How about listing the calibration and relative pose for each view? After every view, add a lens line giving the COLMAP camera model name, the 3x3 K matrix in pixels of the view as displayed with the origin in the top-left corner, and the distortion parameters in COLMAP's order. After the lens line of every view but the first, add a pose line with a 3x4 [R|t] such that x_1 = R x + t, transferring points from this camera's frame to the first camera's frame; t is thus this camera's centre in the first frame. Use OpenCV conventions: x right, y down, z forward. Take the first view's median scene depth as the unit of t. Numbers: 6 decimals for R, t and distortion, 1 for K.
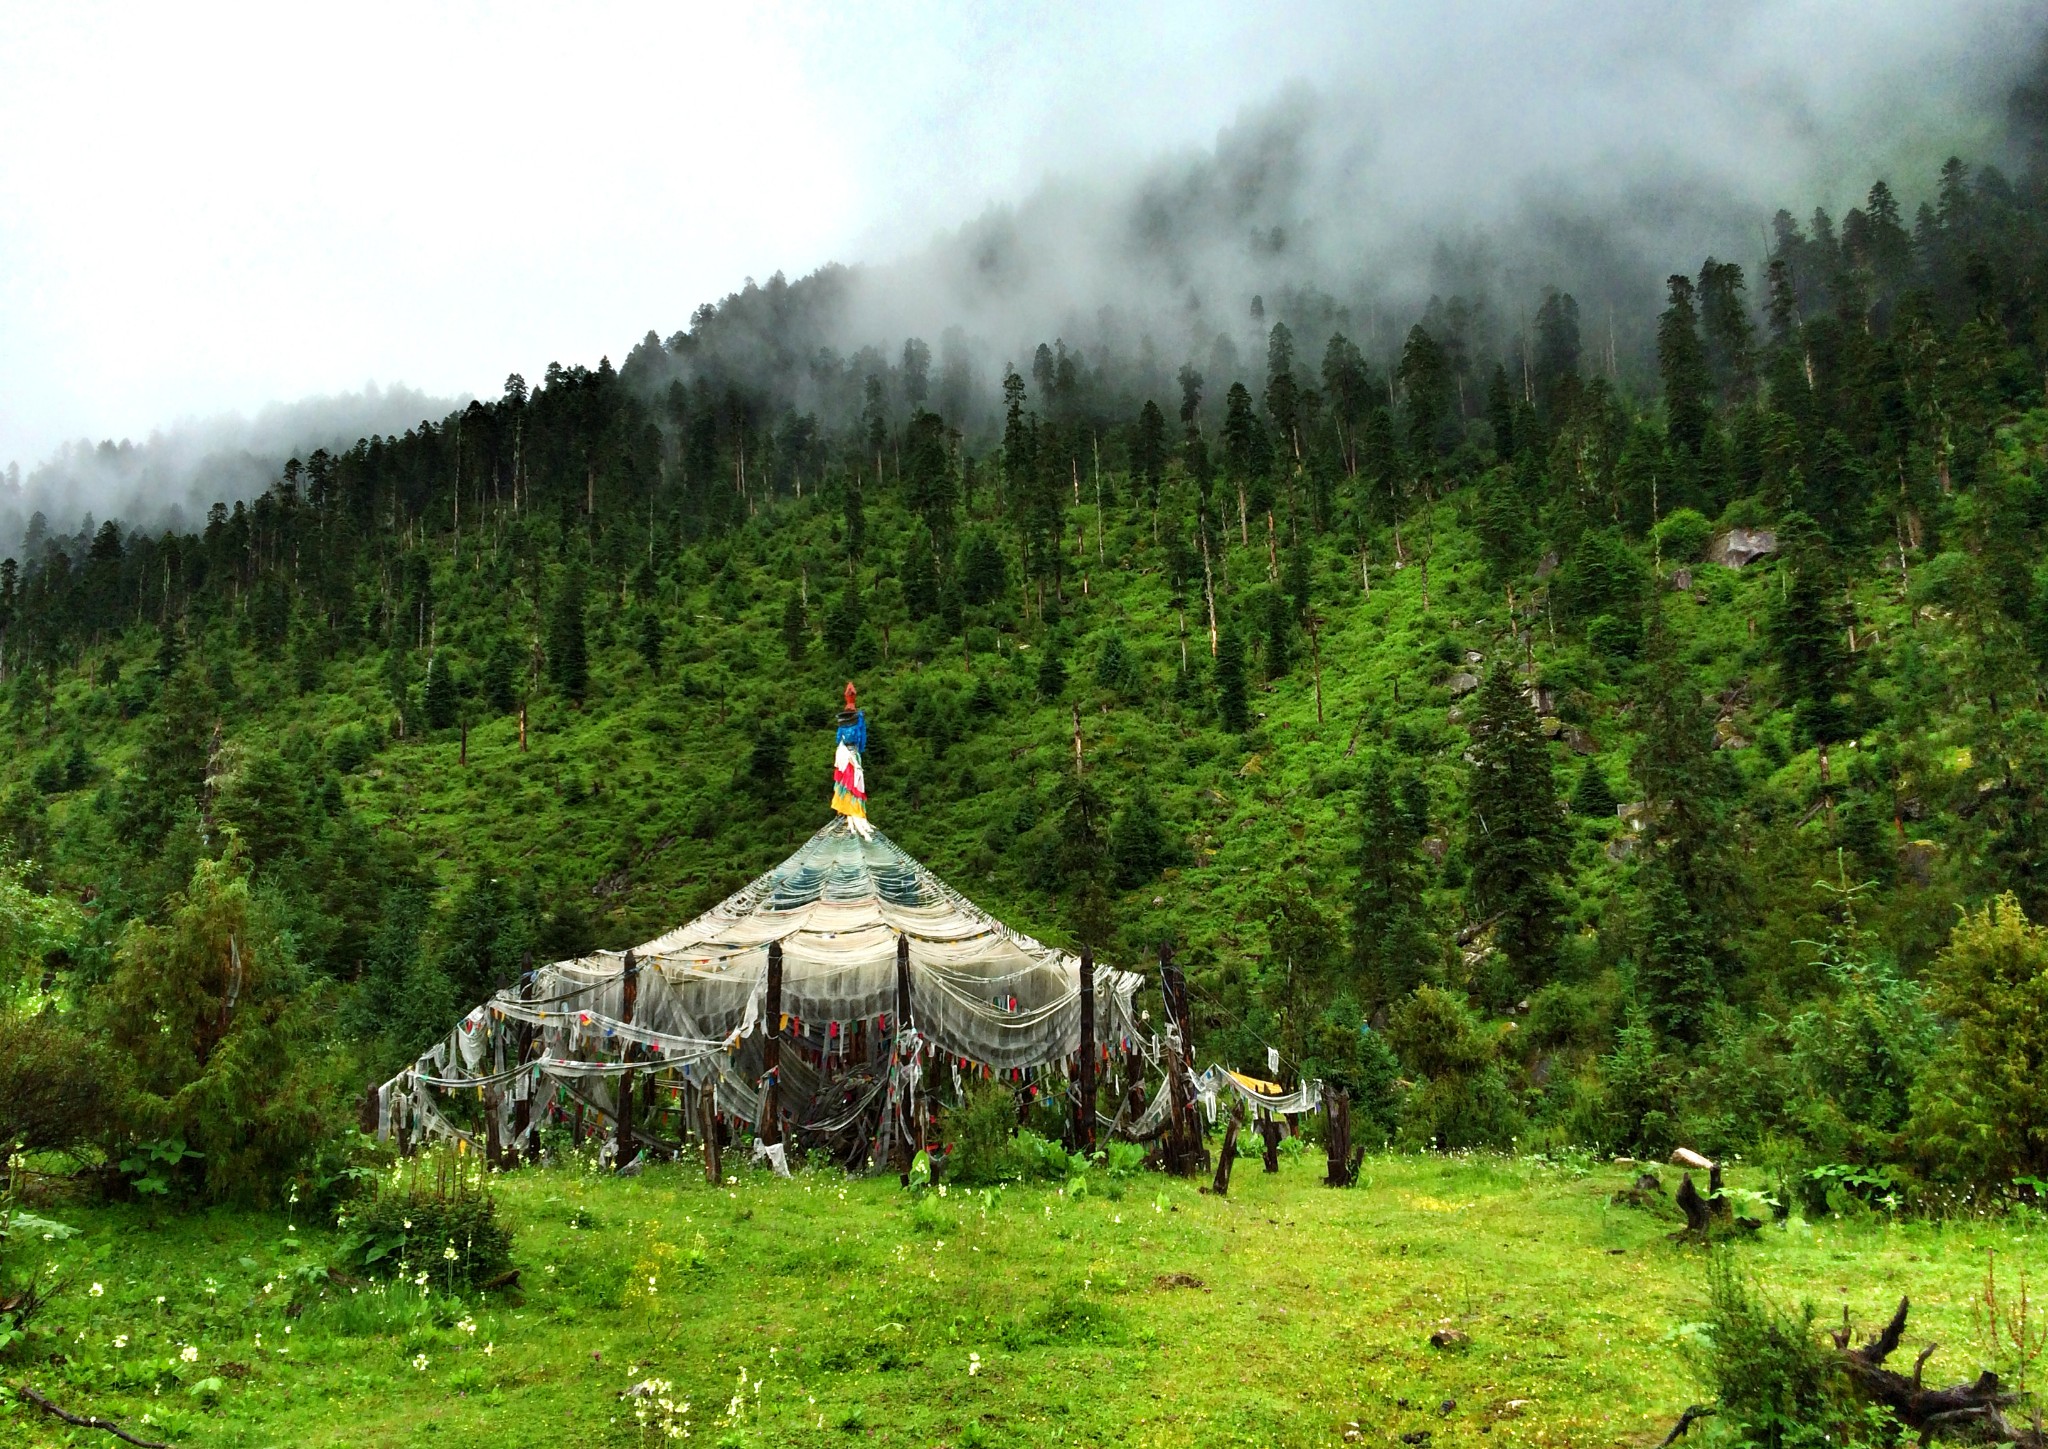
lens RADIAL K [[1754.8, 0, 1024.0], [0, 1754.8, 724.5], [0, 0, 1]] dist [0.125488, -0.167141]
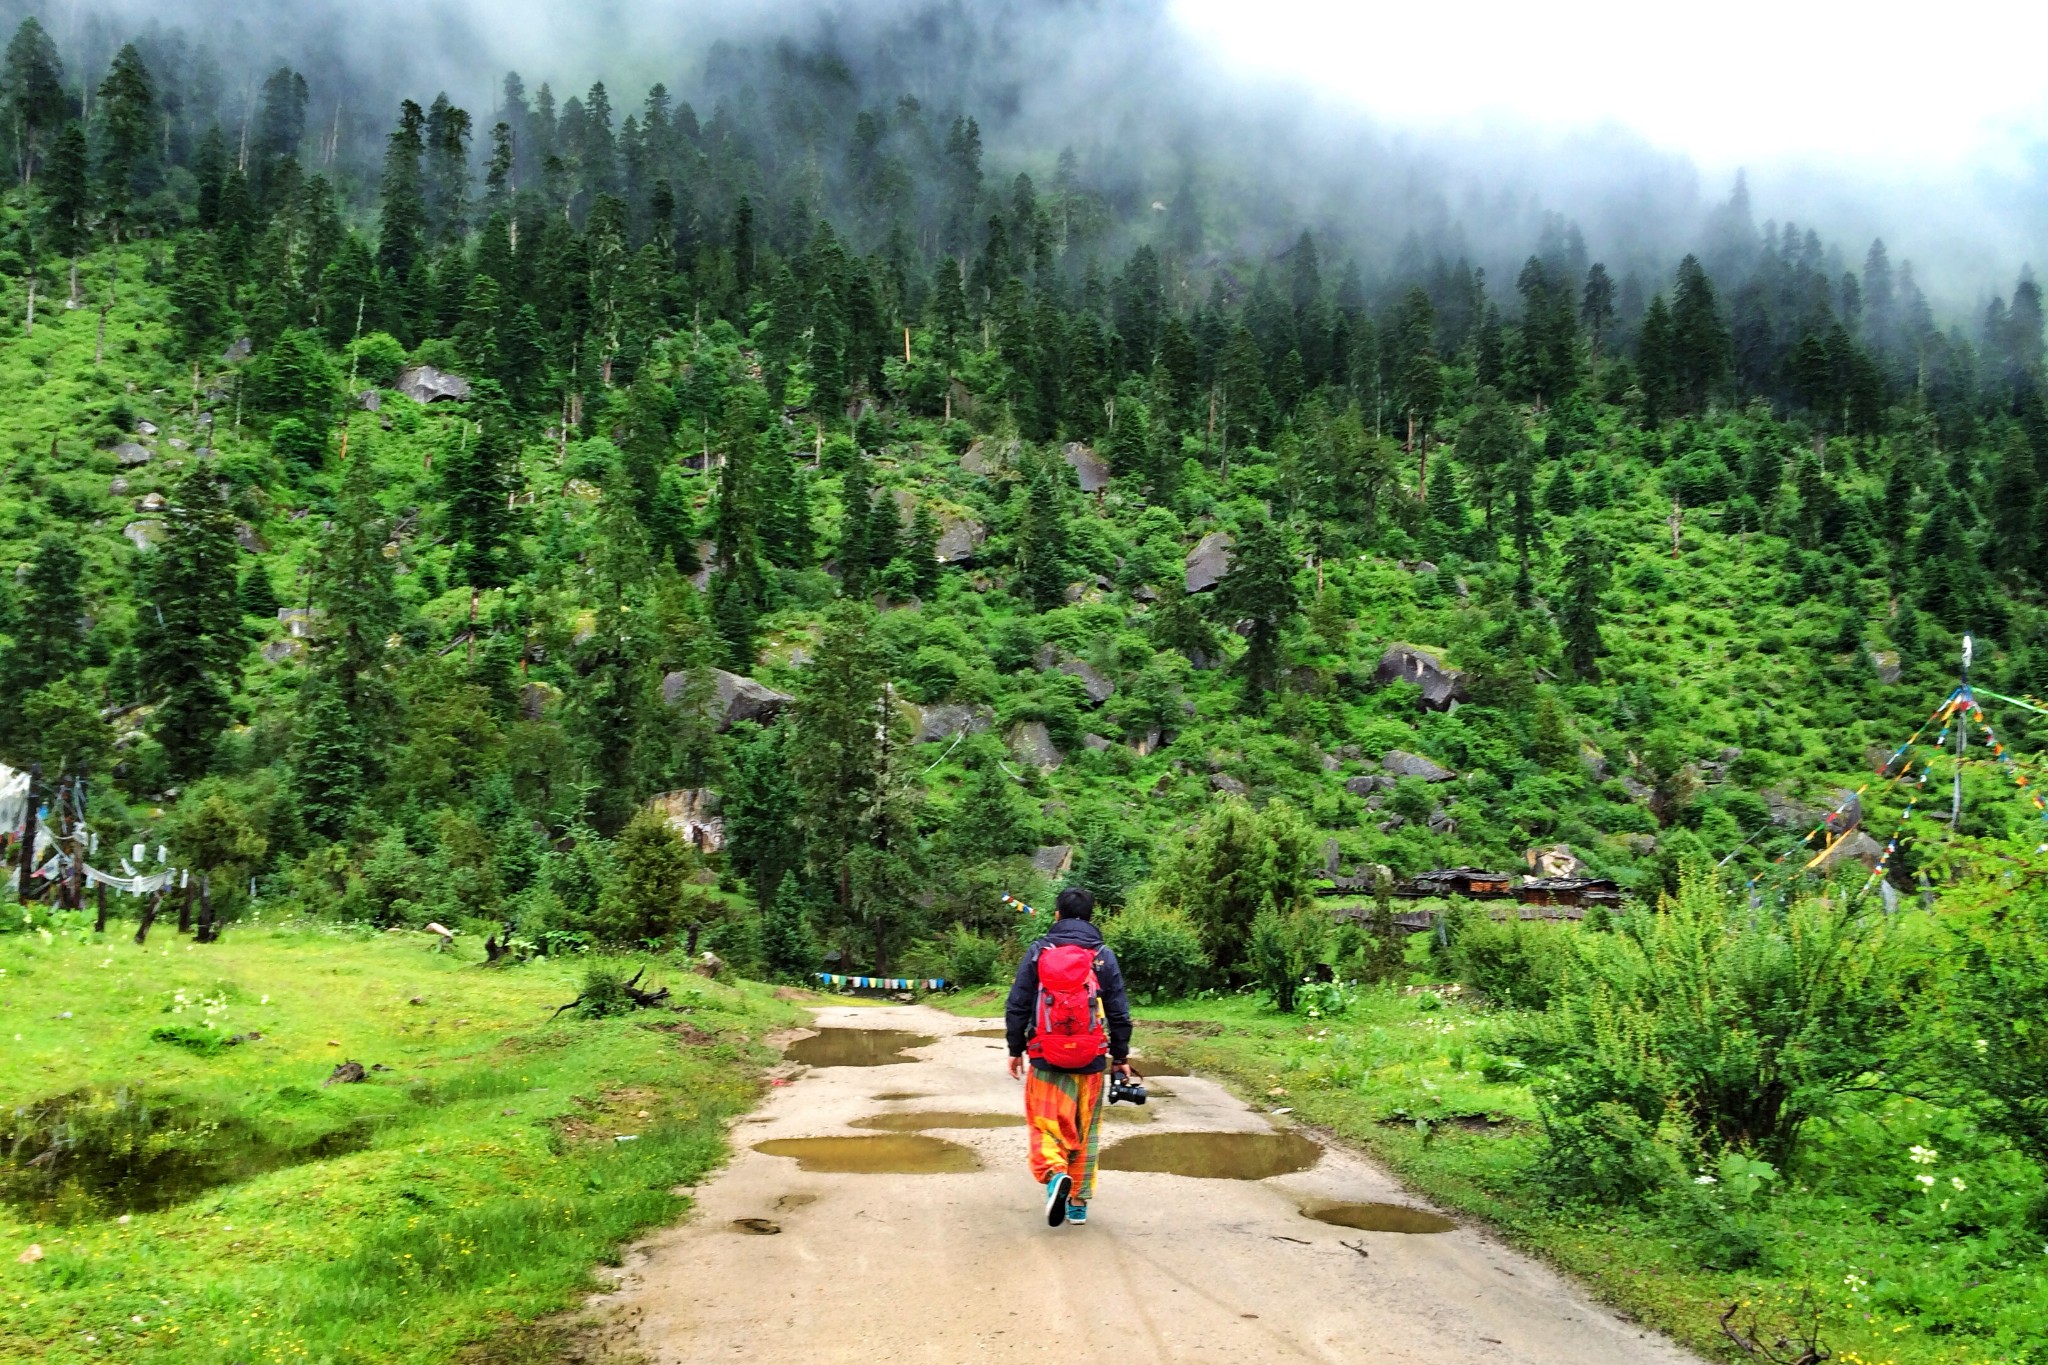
lens RADIAL K [[1804.8, 0, 1024.0], [0, 1804.8, 682.5], [0, 0, 1]] dist [0.132319, -0.205192]
pose [[0.729401, 0.127870, 0.672029, -0.058272], [-0.192007, 0.981153, 0.021710, -0.017138], [-0.656588, -0.144870, 0.740206, -0.081515]]
